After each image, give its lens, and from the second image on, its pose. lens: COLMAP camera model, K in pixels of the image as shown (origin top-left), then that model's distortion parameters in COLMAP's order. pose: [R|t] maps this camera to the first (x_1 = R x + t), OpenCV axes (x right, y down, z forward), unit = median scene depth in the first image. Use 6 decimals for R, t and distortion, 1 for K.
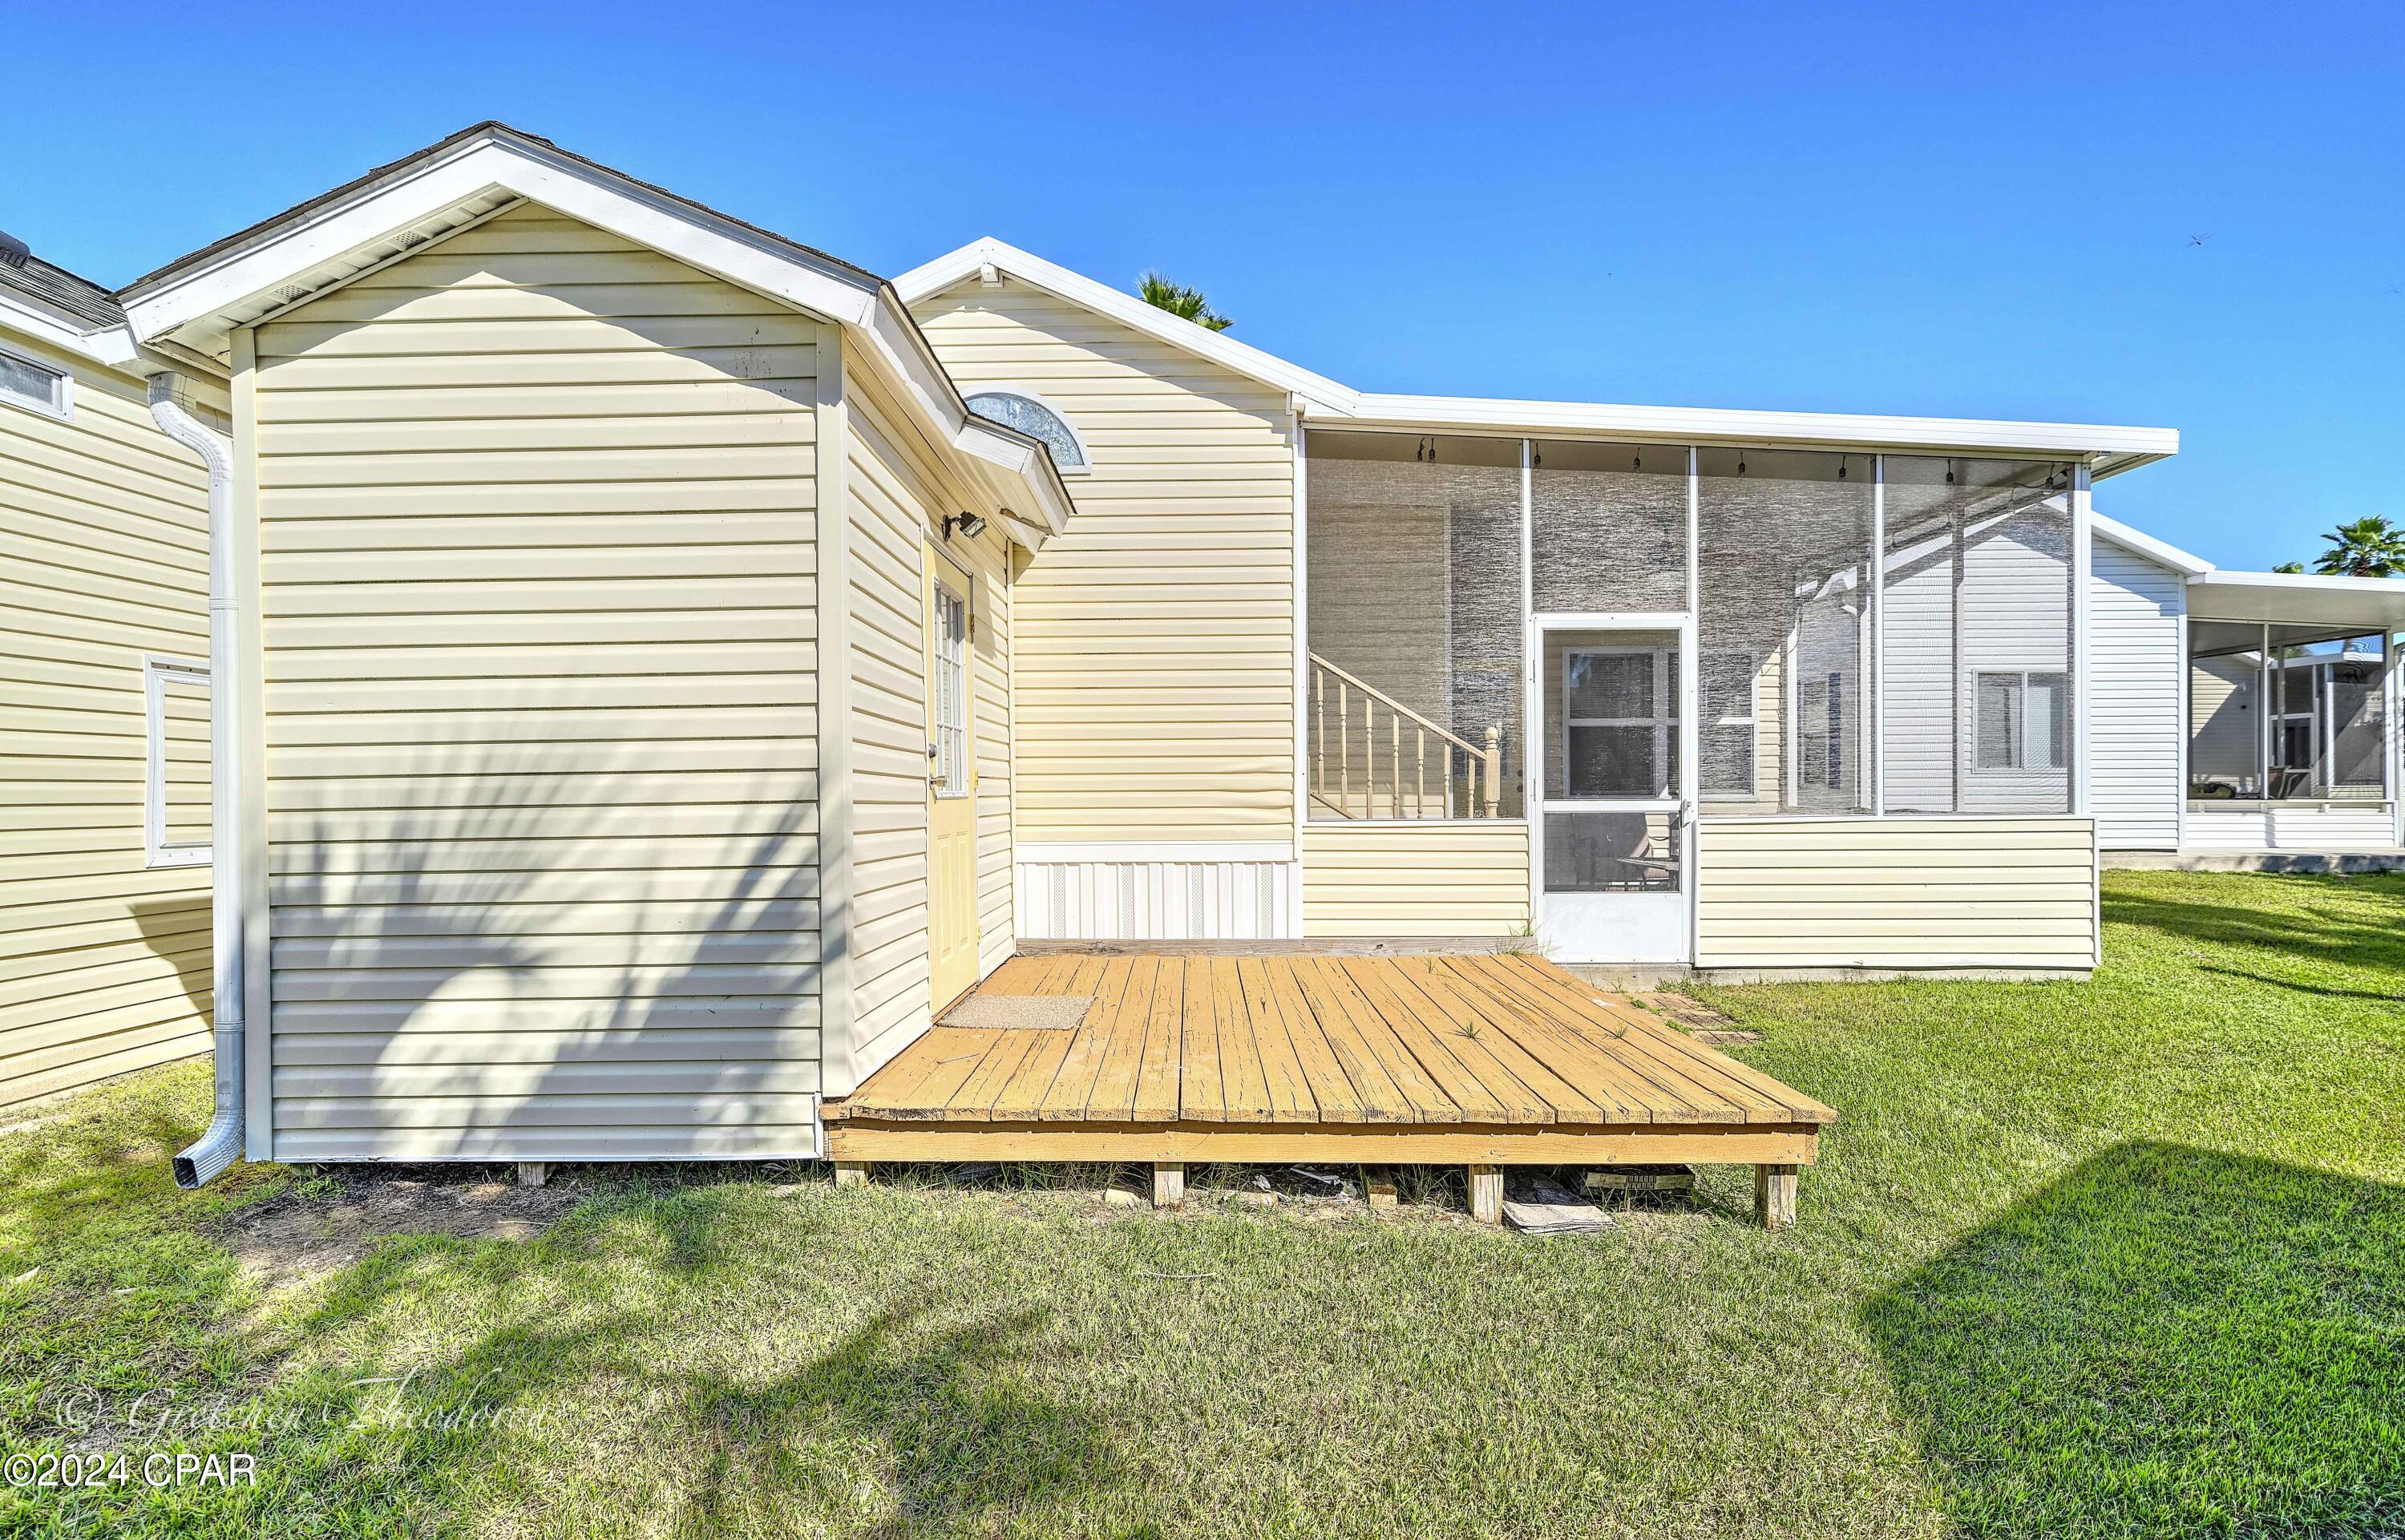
lens RADIAL K [[1157.5, 0, 1196.2], [0, 1157.5, 822.1], [0, 0, 1]] dist [-0.000014, 0.000080]
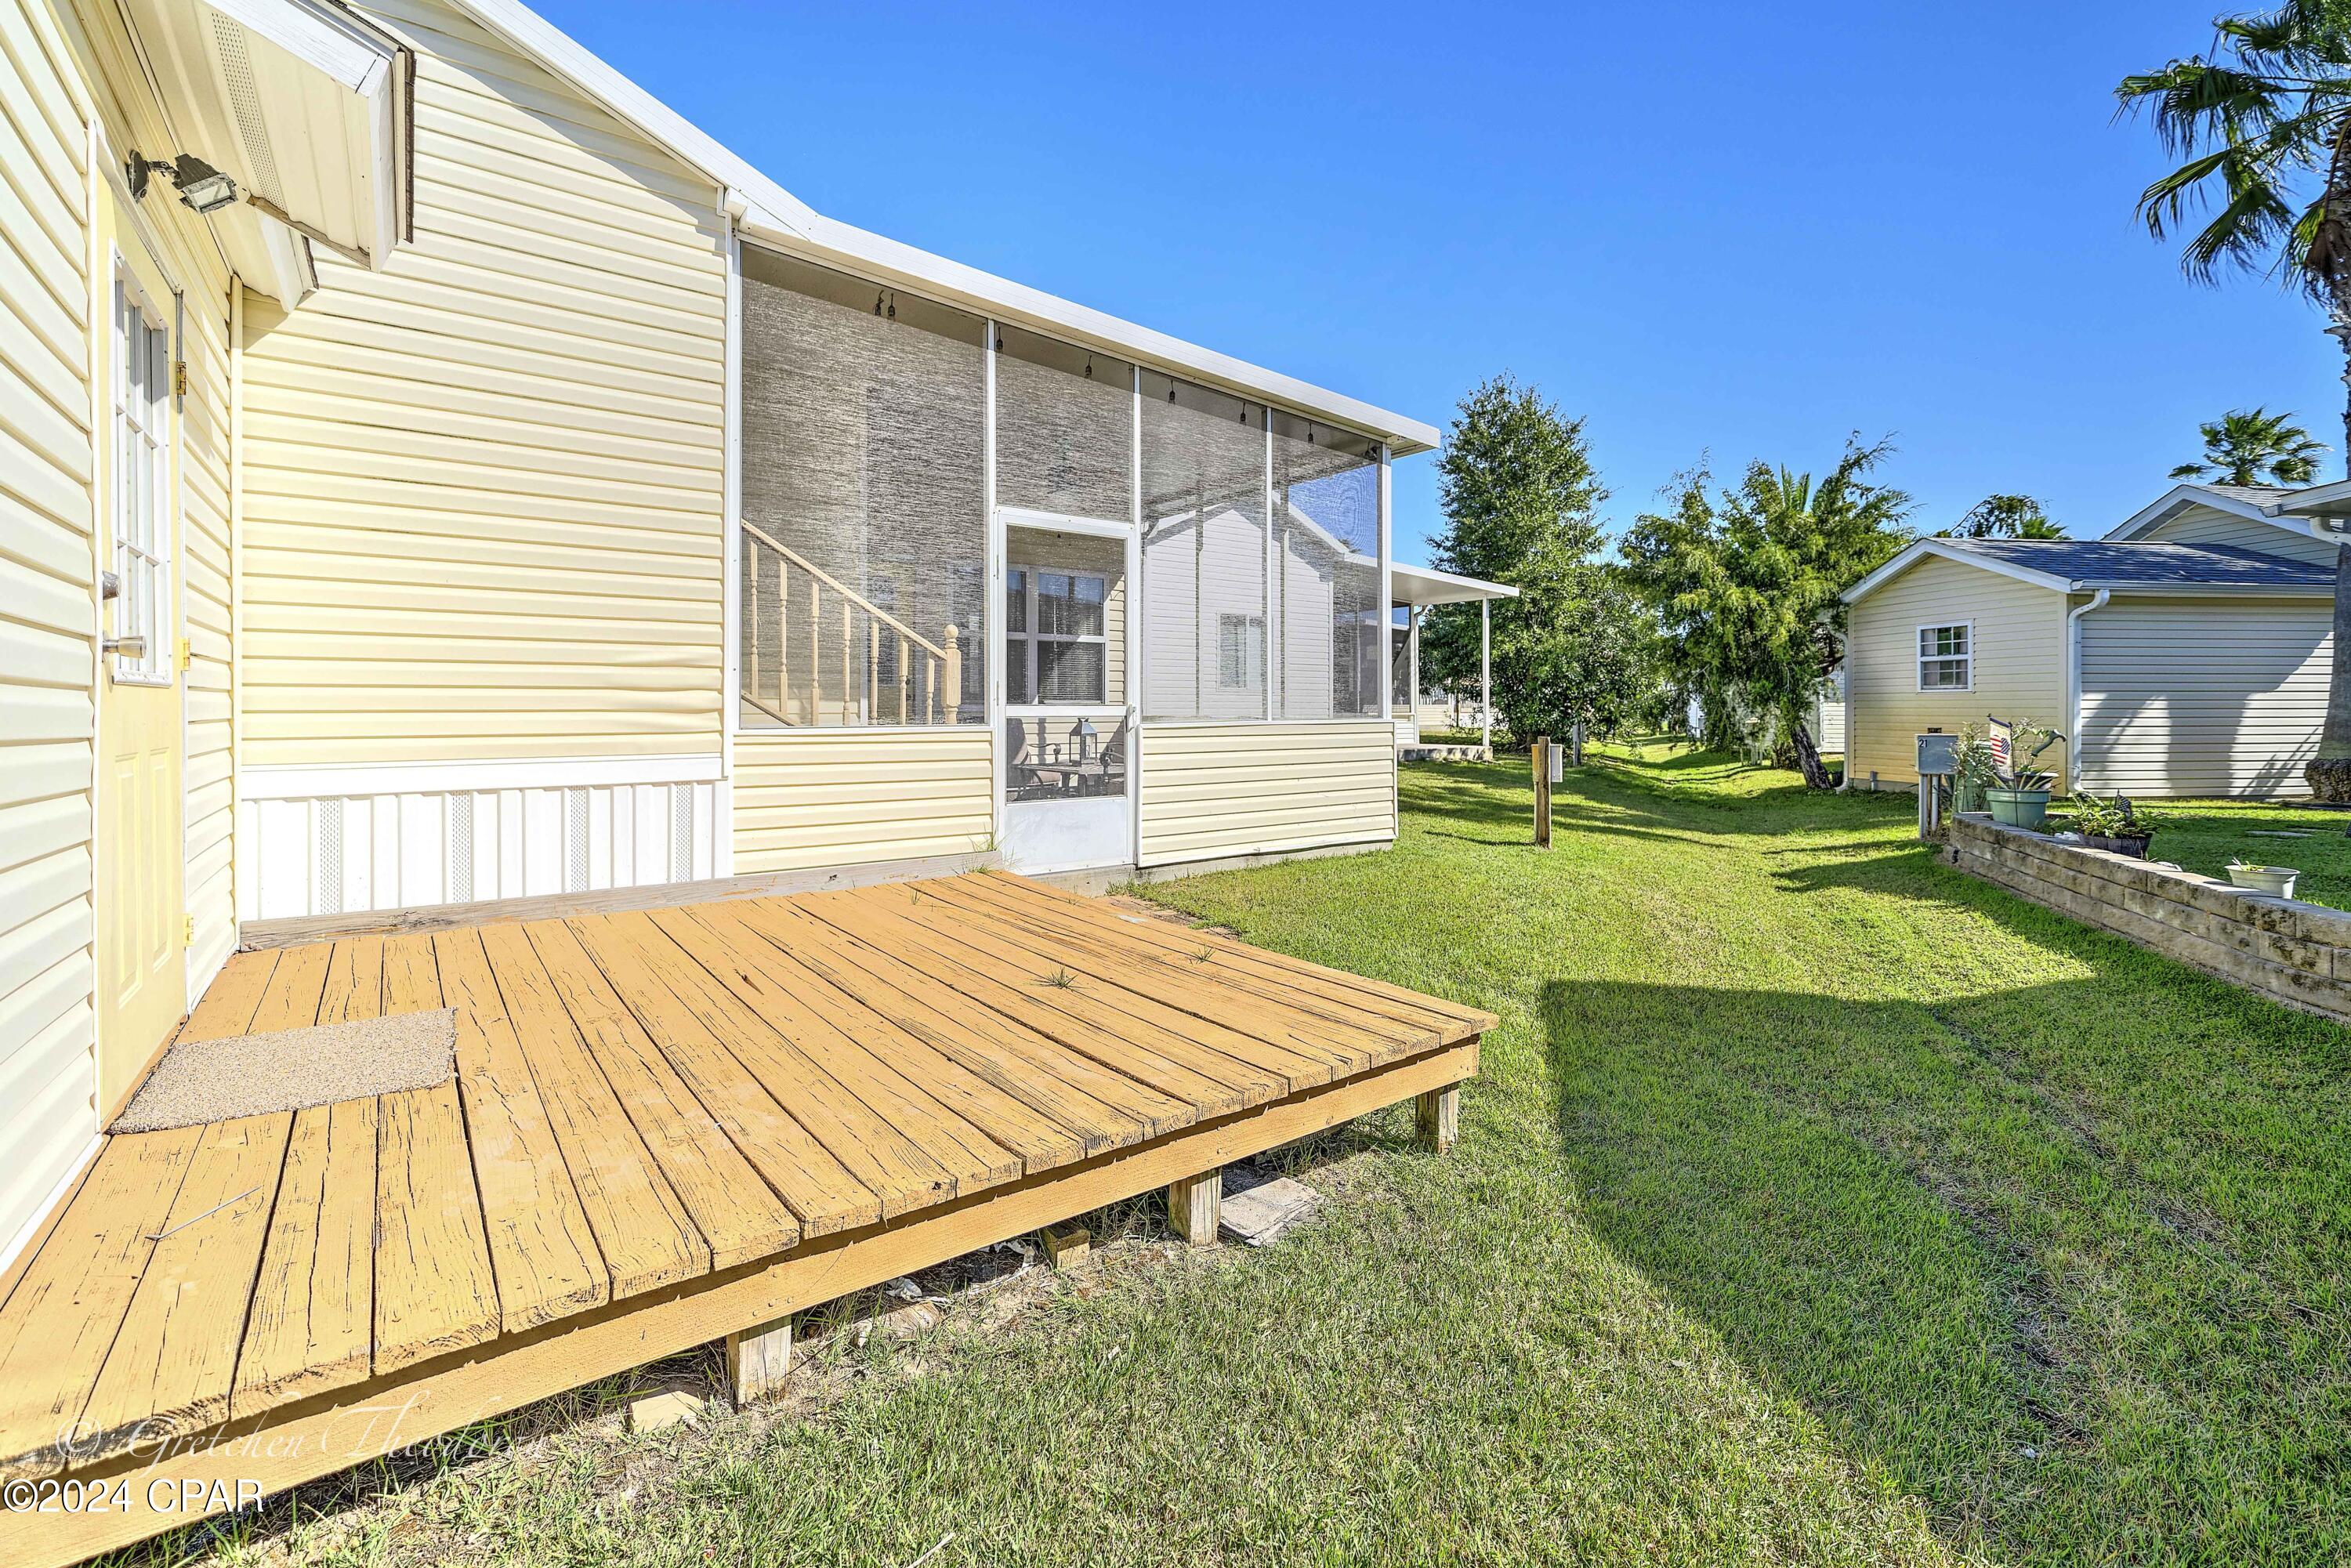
lens RADIAL K [[1018.4, 0, 1199.1], [0, 1018.4, 705.8], [0, 0, 1]] dist [-0.000087, 0.000442]
pose [[0.785207, 0.006073, 0.619203, -0.090838], [0.012427, 0.999596, -0.025563, 0.005384], [-0.619108, 0.027767, 0.784815, 0.254187]]
